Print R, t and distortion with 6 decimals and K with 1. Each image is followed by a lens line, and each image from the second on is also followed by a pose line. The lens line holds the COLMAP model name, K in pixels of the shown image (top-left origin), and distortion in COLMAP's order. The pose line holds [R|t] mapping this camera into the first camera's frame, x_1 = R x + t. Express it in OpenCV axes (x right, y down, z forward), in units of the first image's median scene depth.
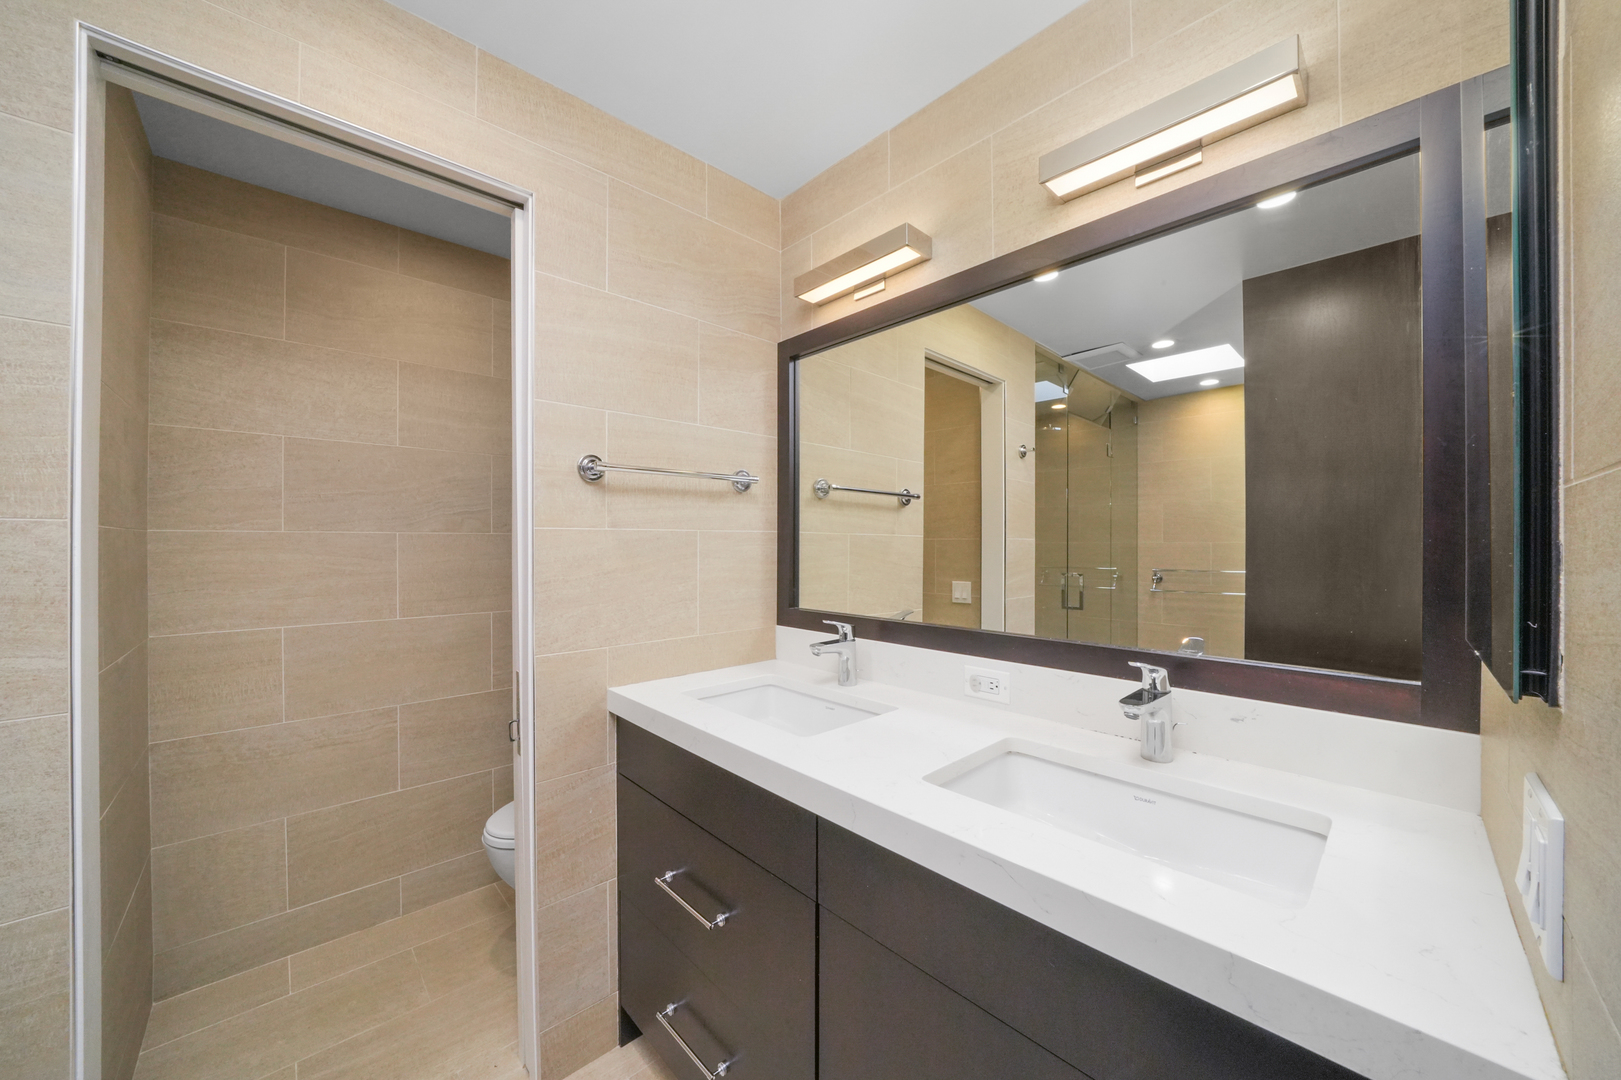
lens RADIAL K [[581.0, 0, 815.0], [0, 581.0, 540.3], [0, 0, 1]] dist [-0.018685, 0.000350]
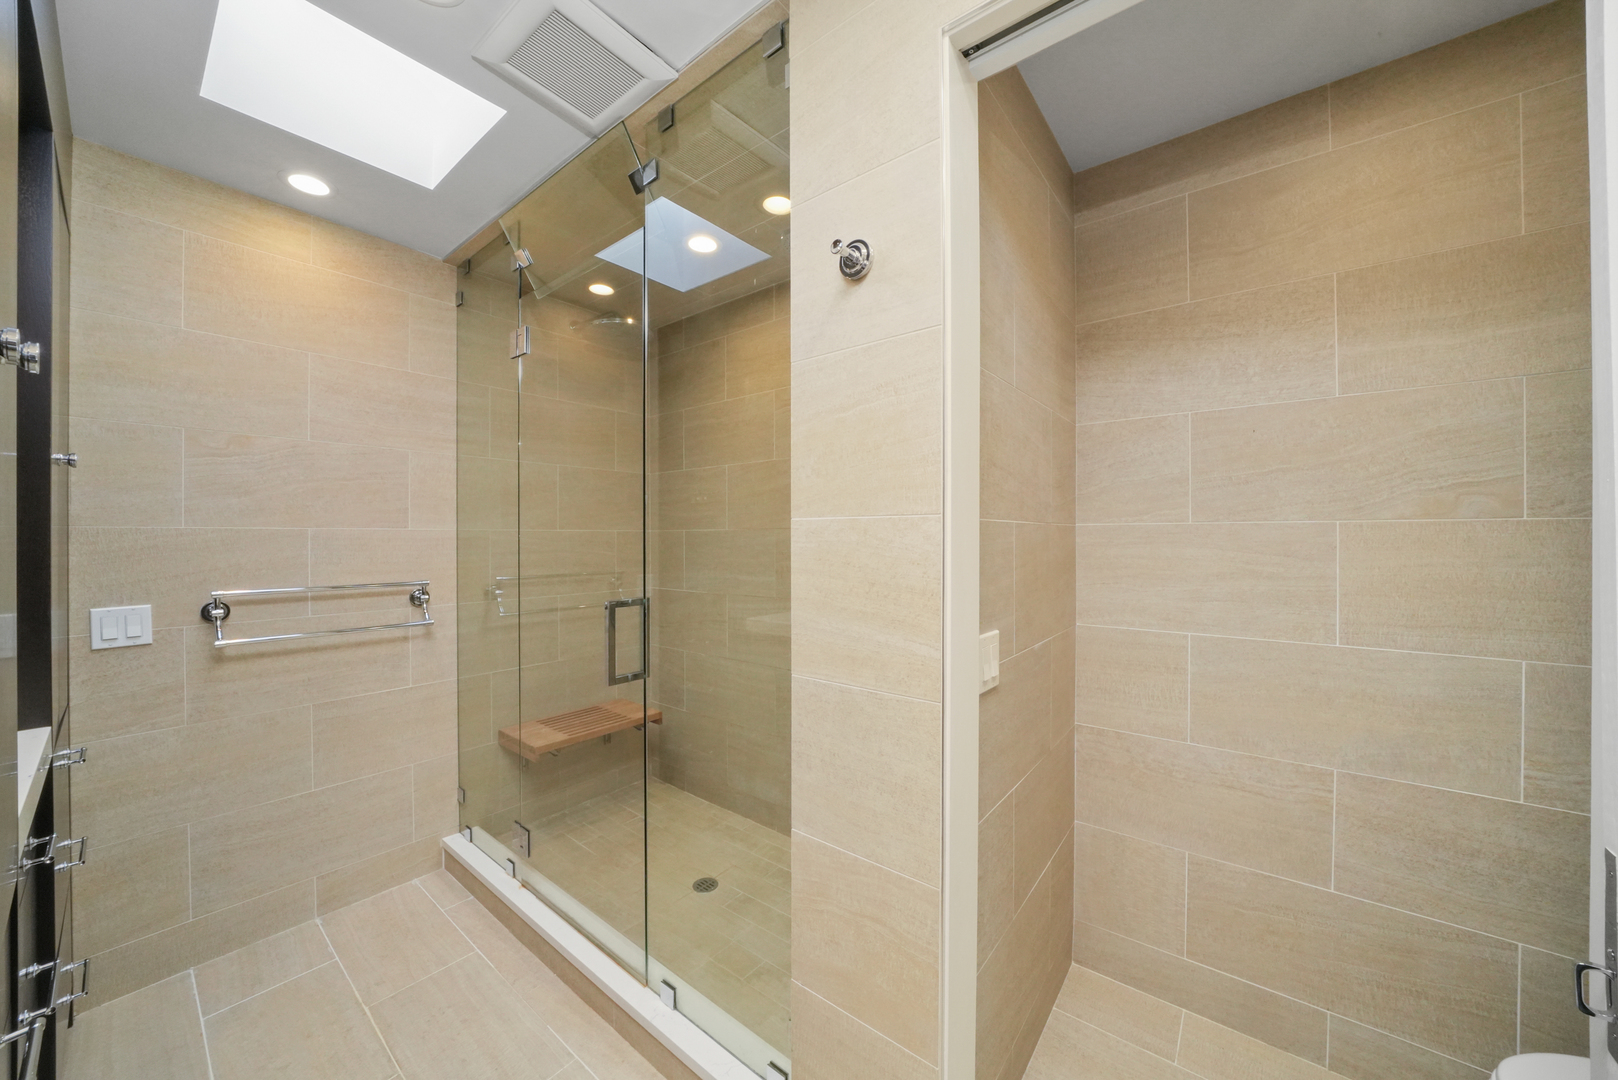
lens RADIAL K [[562.1, 0, 809.0], [0, 562.1, 540.0], [0, 0, 1]] dist [-0.028245, 0.003509]
pose [[0.138816, 0.006751, -0.990295, -0.181102], [0.005990, 0.999953, 0.007656, 0.000320], [0.990300, -0.006995, 0.138769, 0.316013]]
